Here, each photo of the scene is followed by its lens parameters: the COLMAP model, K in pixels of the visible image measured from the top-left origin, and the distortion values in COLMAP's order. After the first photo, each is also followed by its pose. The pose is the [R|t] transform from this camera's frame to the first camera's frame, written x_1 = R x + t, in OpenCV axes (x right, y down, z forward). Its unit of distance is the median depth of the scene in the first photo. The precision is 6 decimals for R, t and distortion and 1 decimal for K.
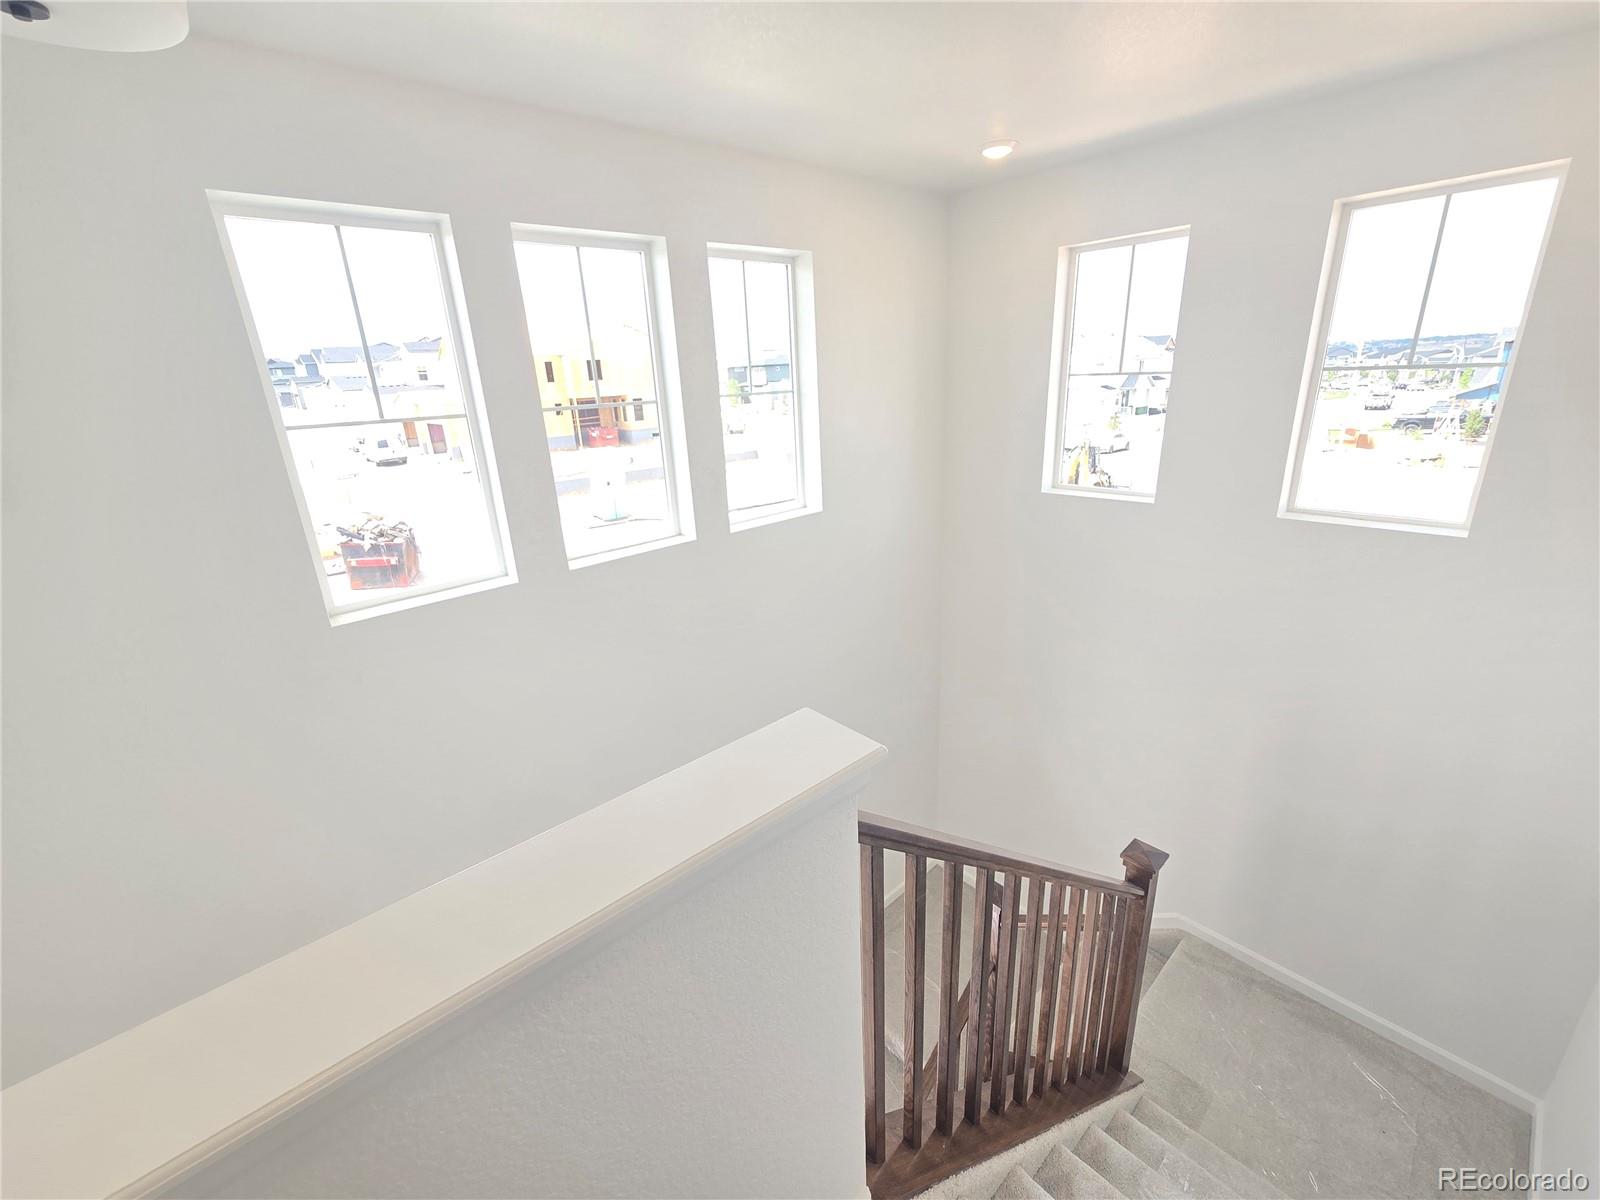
lens RADIAL K [[640.1, 0, 794.1], [0, 640.1, 579.3], [0, 0, 1]] dist [0.000446, -0.004714]
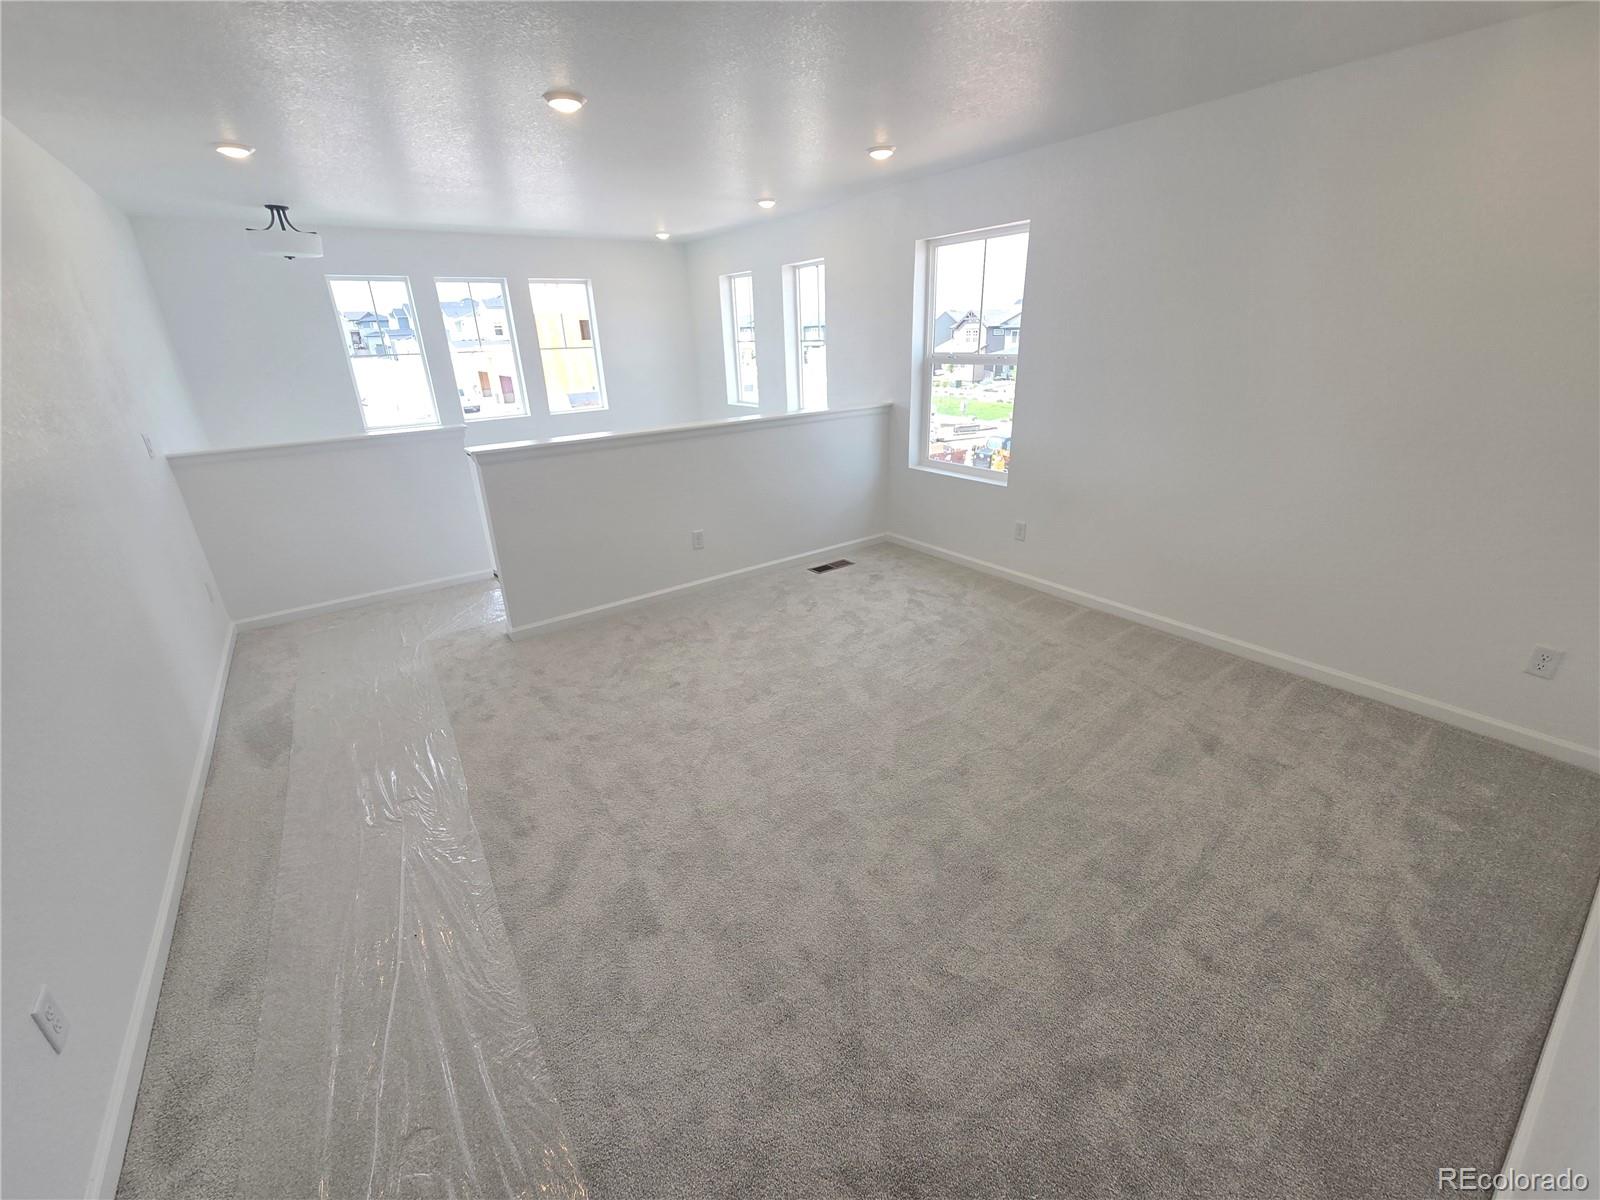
lens RADIAL K [[647.6, 0, 800.0], [0, 647.6, 600.0], [0, 0, 1]] dist [0.001704, 0.000133]
pose [[0.993330, 0.058126, -0.099580, 0.600334], [-0.050078, 0.995415, 0.081492, 0.196322], [0.103860, -0.075962, 0.991687, -0.677493]]
